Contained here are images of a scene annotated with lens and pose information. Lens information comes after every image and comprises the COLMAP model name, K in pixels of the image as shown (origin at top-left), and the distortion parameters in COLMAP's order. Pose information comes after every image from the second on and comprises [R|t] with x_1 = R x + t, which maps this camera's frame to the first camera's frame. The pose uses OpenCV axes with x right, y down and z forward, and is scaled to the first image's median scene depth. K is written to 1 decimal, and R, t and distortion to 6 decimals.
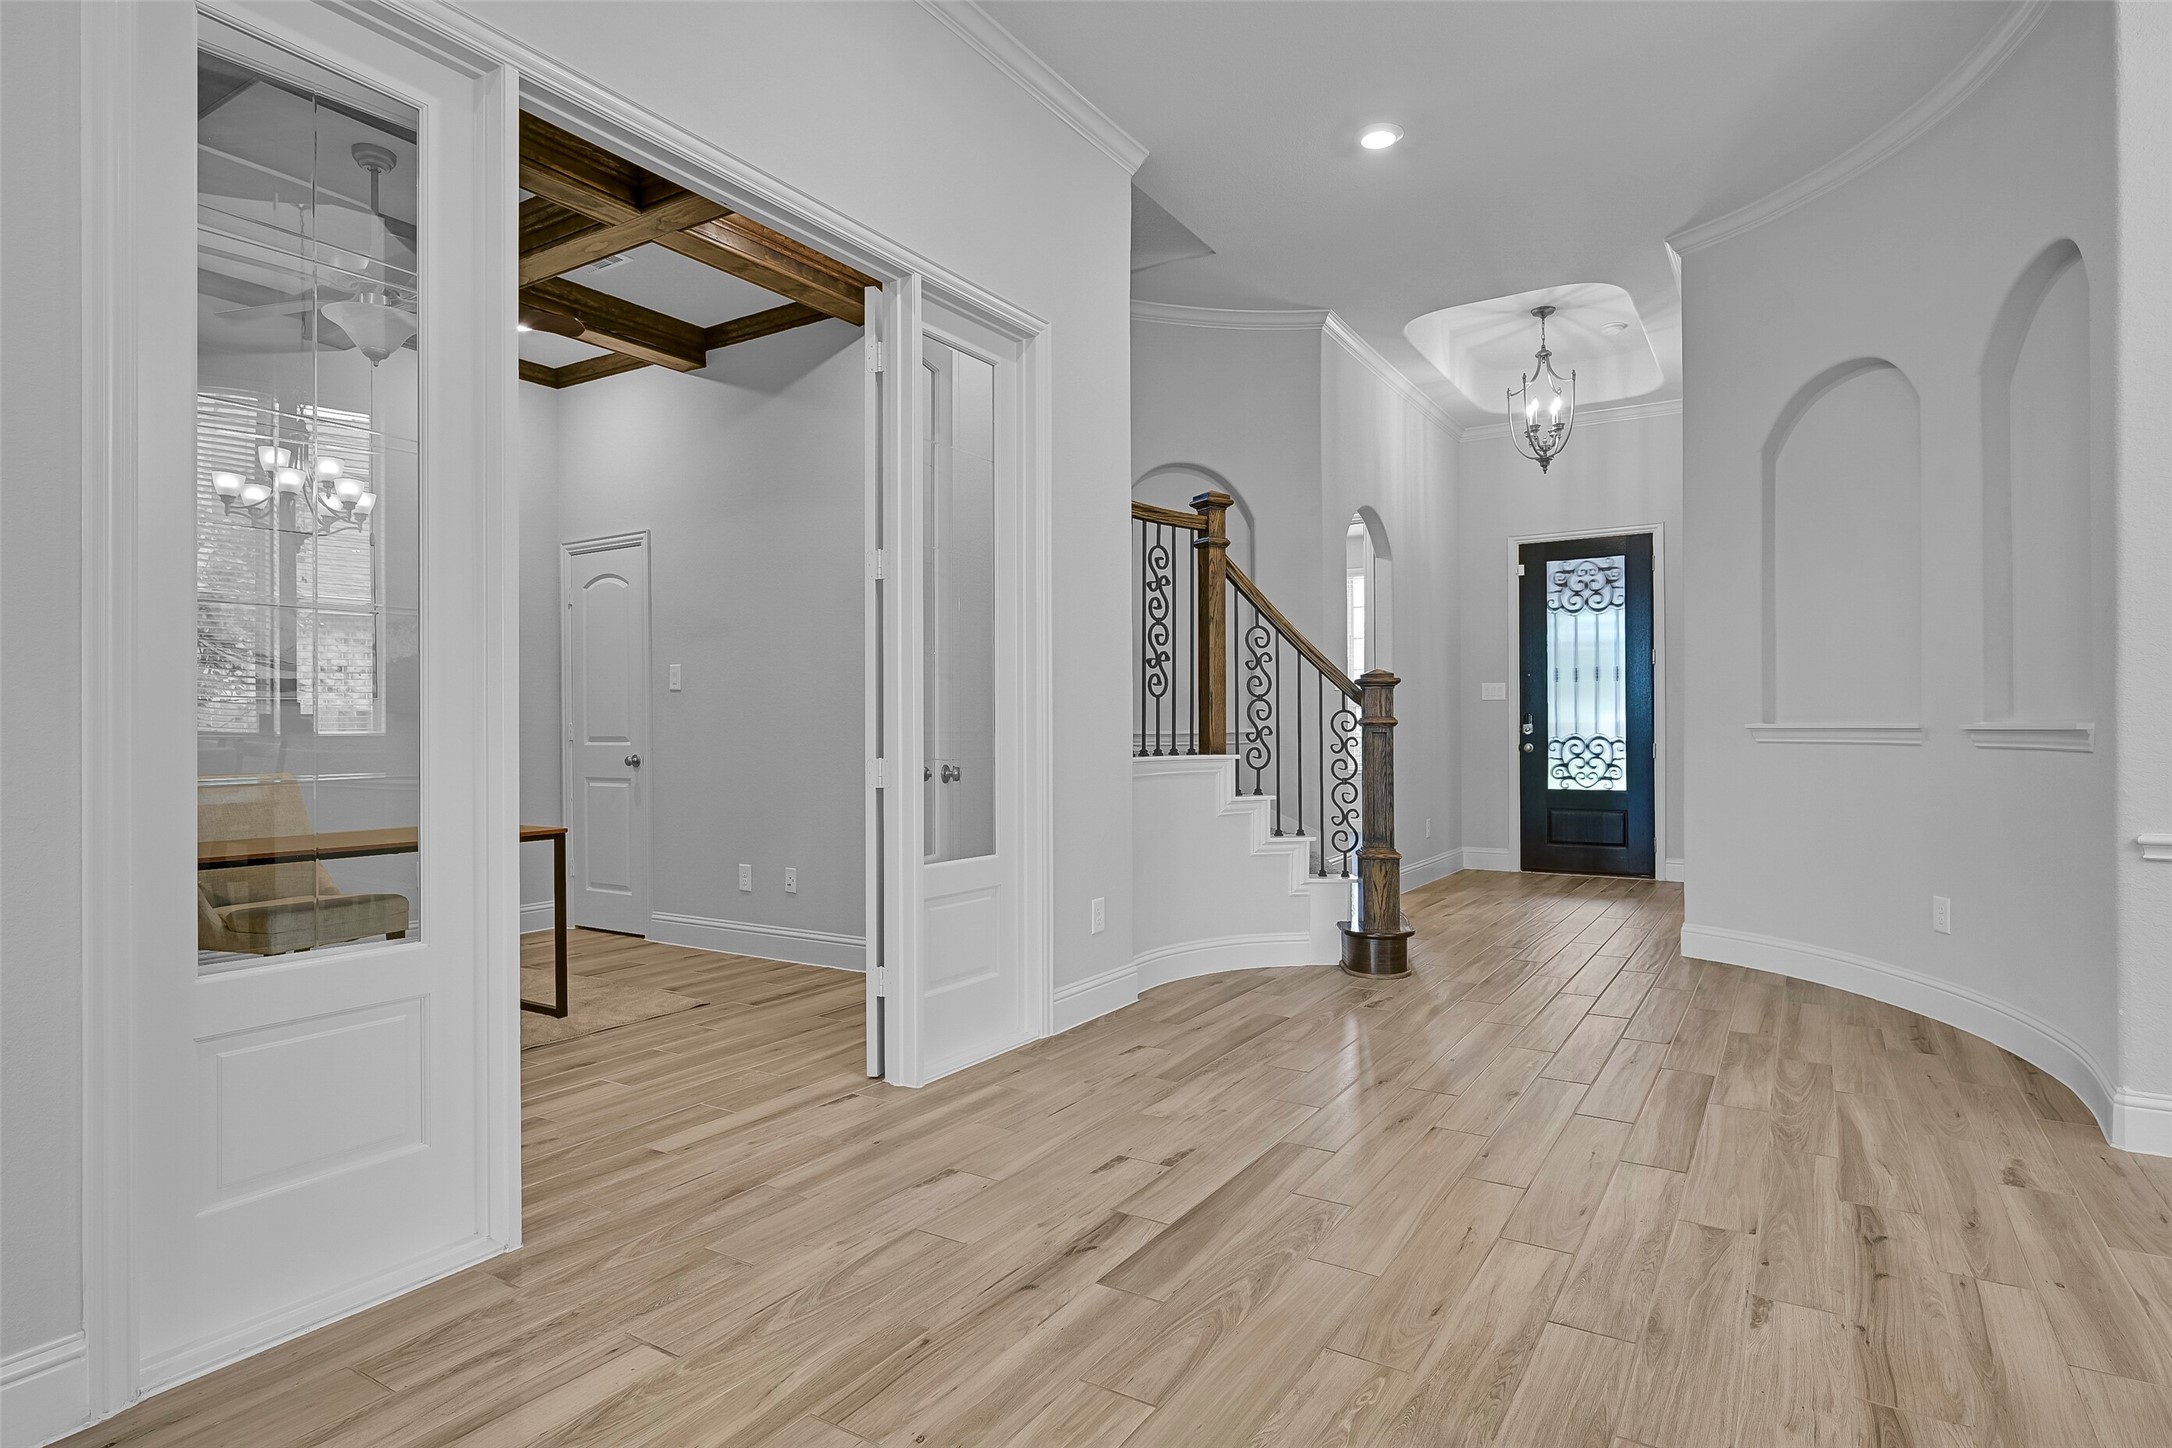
lens RADIAL K [[1140.9, 0, 1092.4], [0, 1140.9, 729.8], [0, 0, 1]] dist [-0.003005, -0.000280]
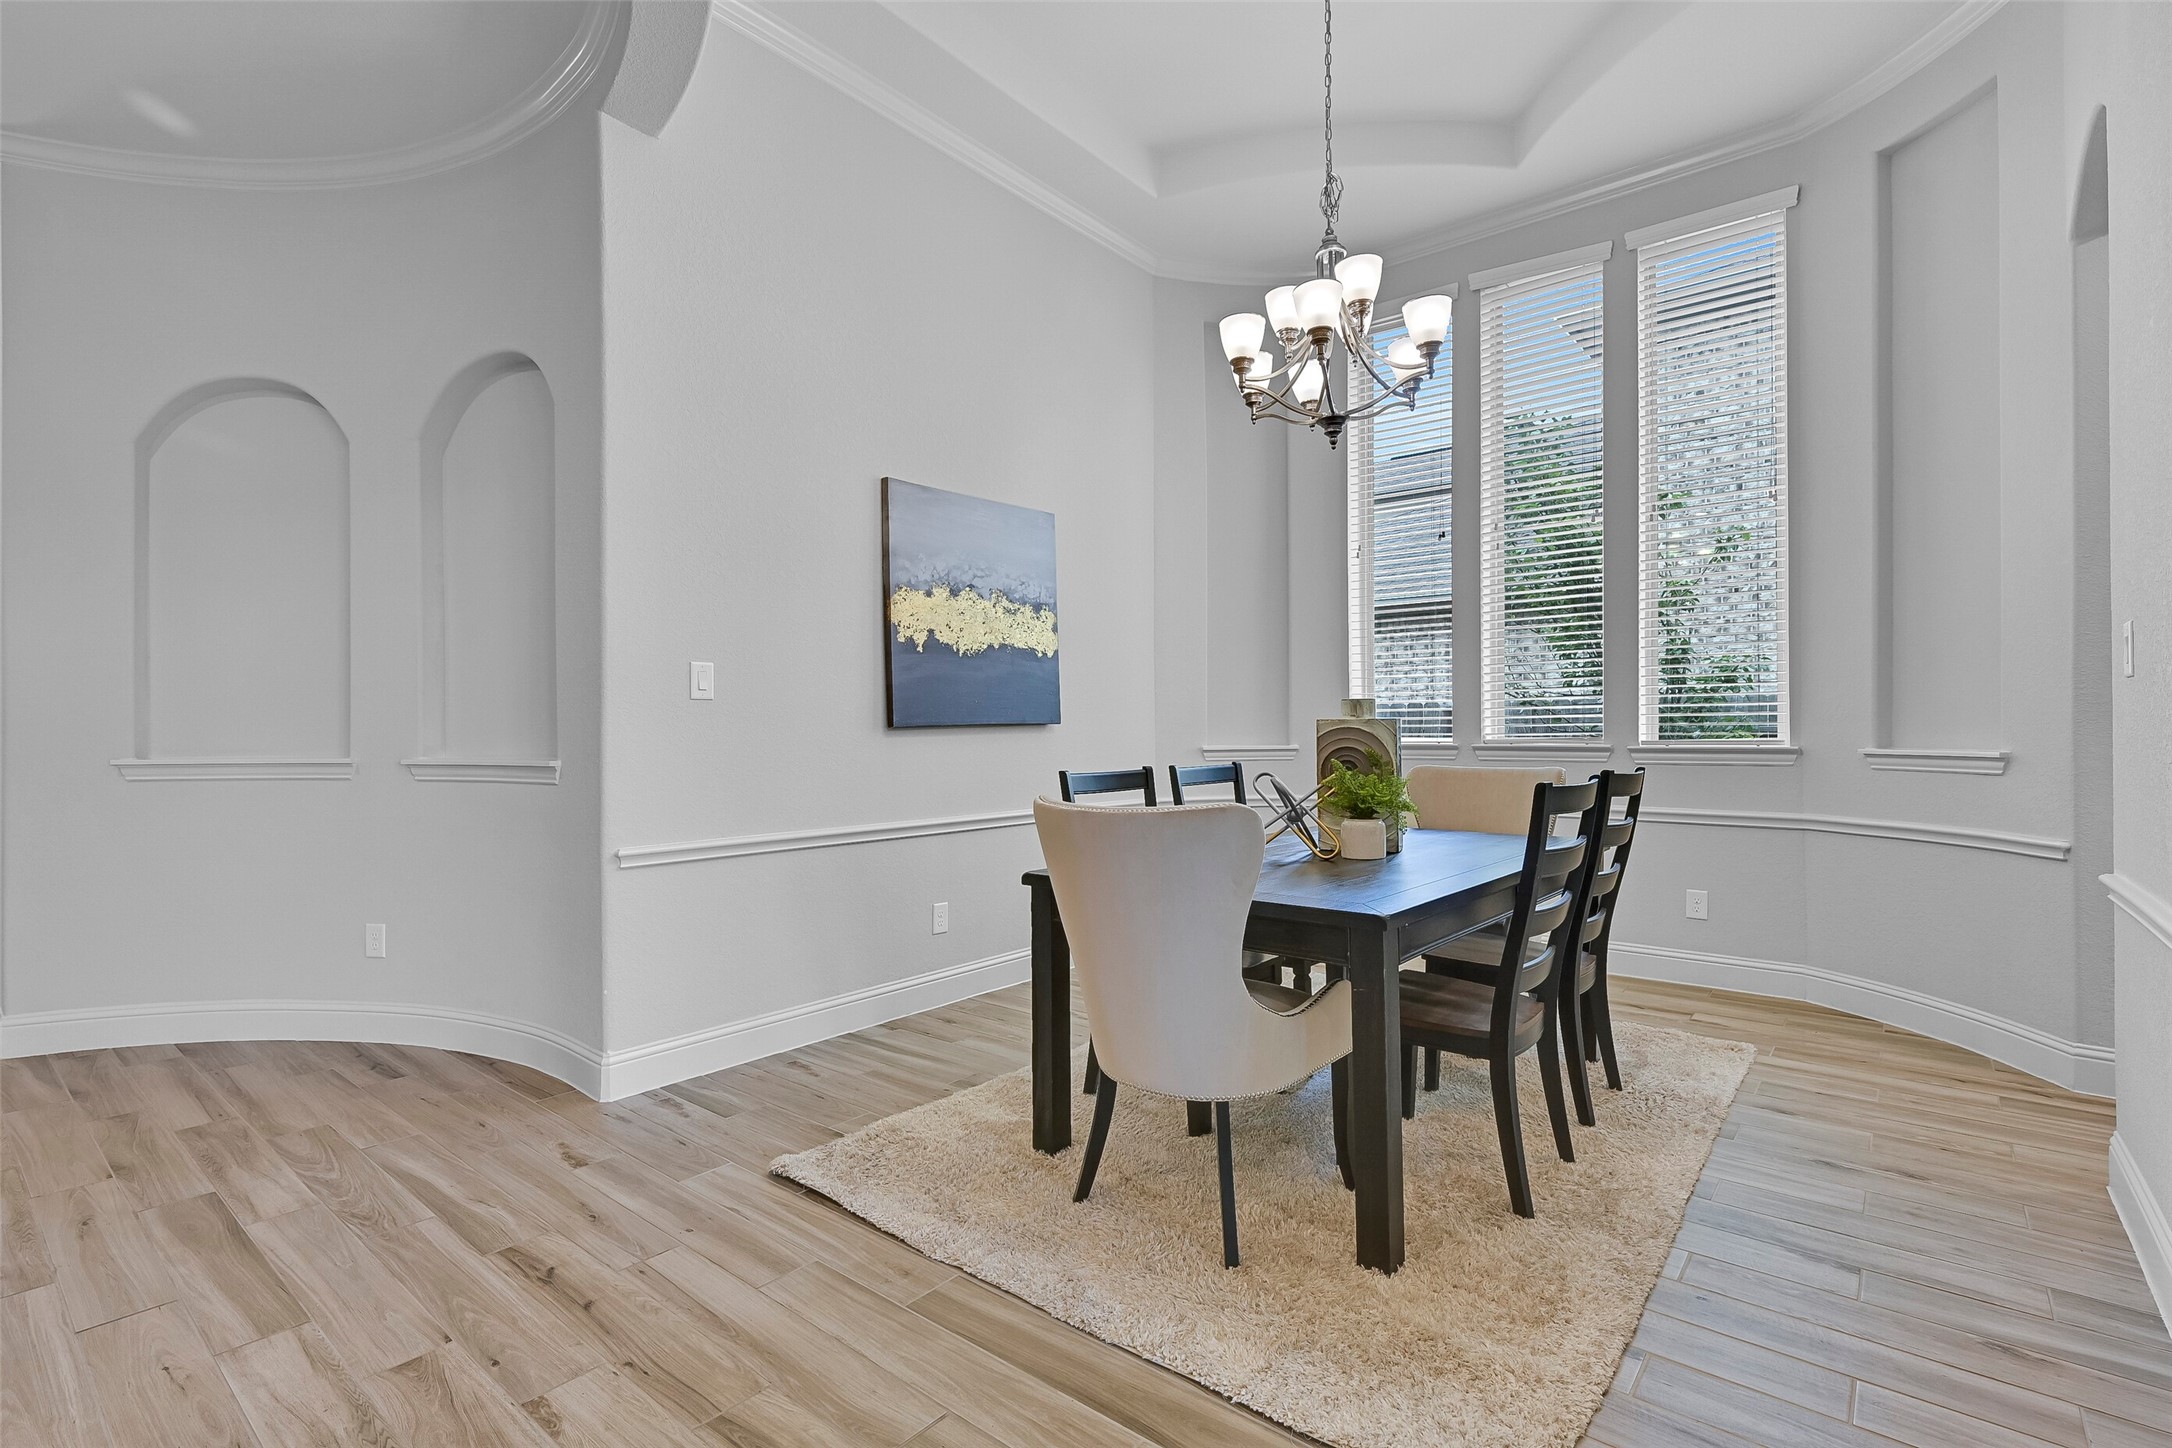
lens RADIAL K [[1002.5, 0, 1095.8], [0, 1002.5, 731.4], [0, 0, 1]] dist [-0.000359, -0.000116]
pose [[0.122957, 0.003755, 0.992405, -0.141992], [0.006934, 0.999965, -0.004643, -0.034270], [-0.992388, 0.007452, 0.122926, 0.363087]]
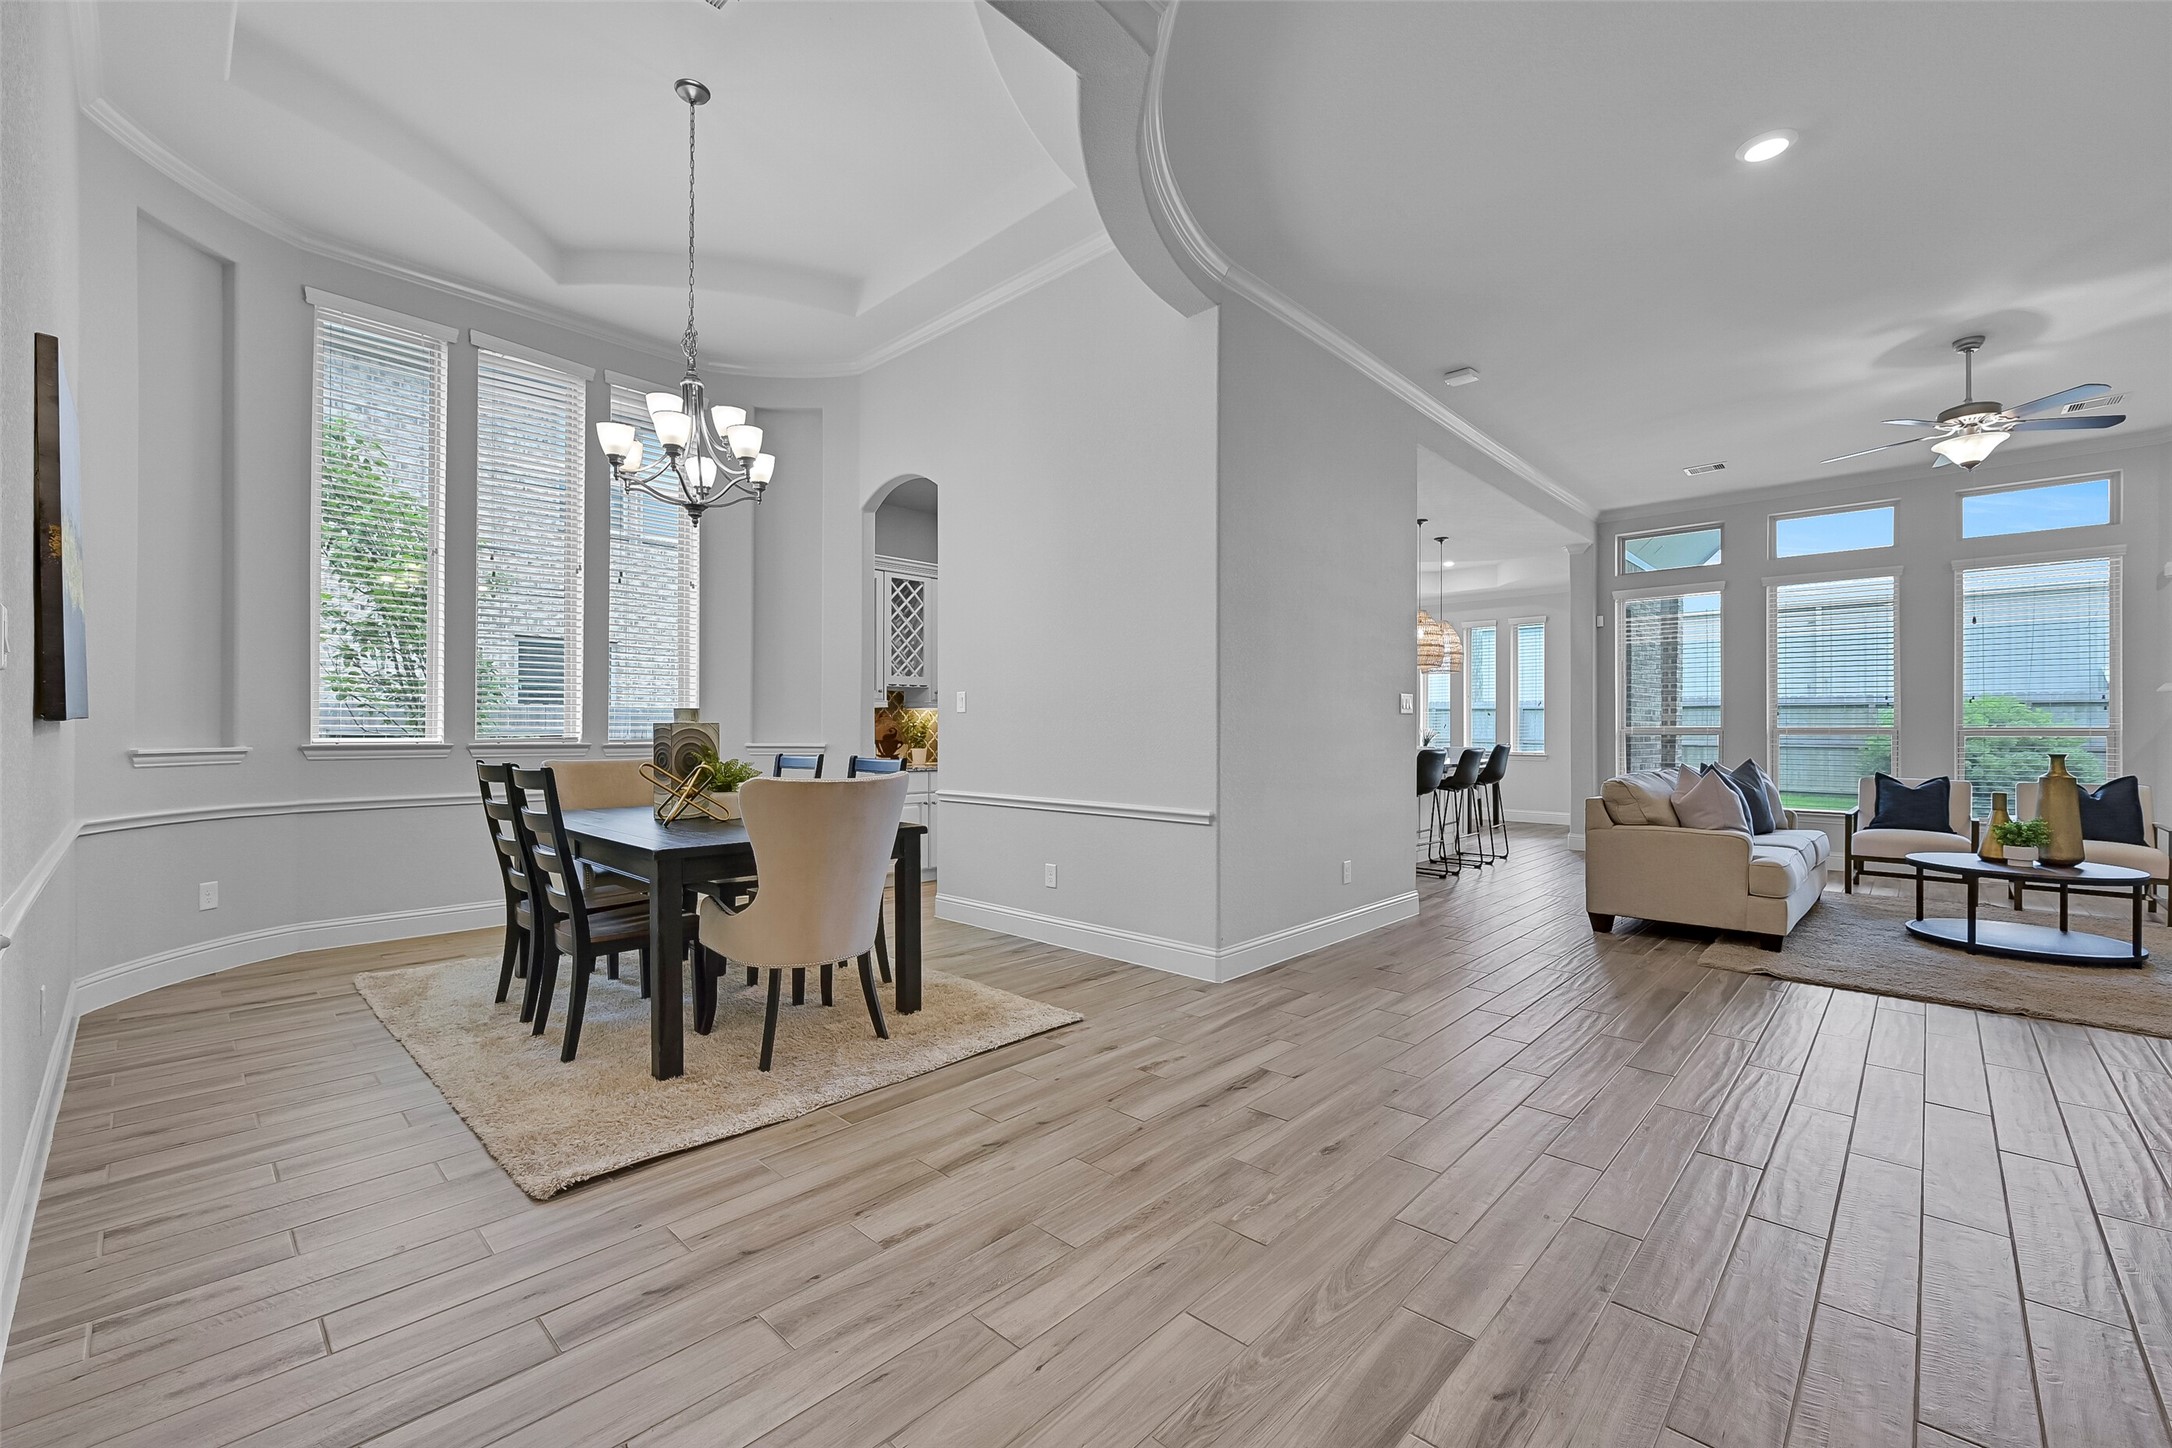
lens RADIAL K [[894.0, 0, 1095.0], [0, 894.0, 725.7], [0, 0, 1]] dist [0.001491, 0.000332]
pose [[-0.981345, 0.002647, 0.192239, 0.151194], [0.001974, 0.999991, -0.003694, -0.040377], [-0.192247, -0.003245, -0.981341, 1.569298]]
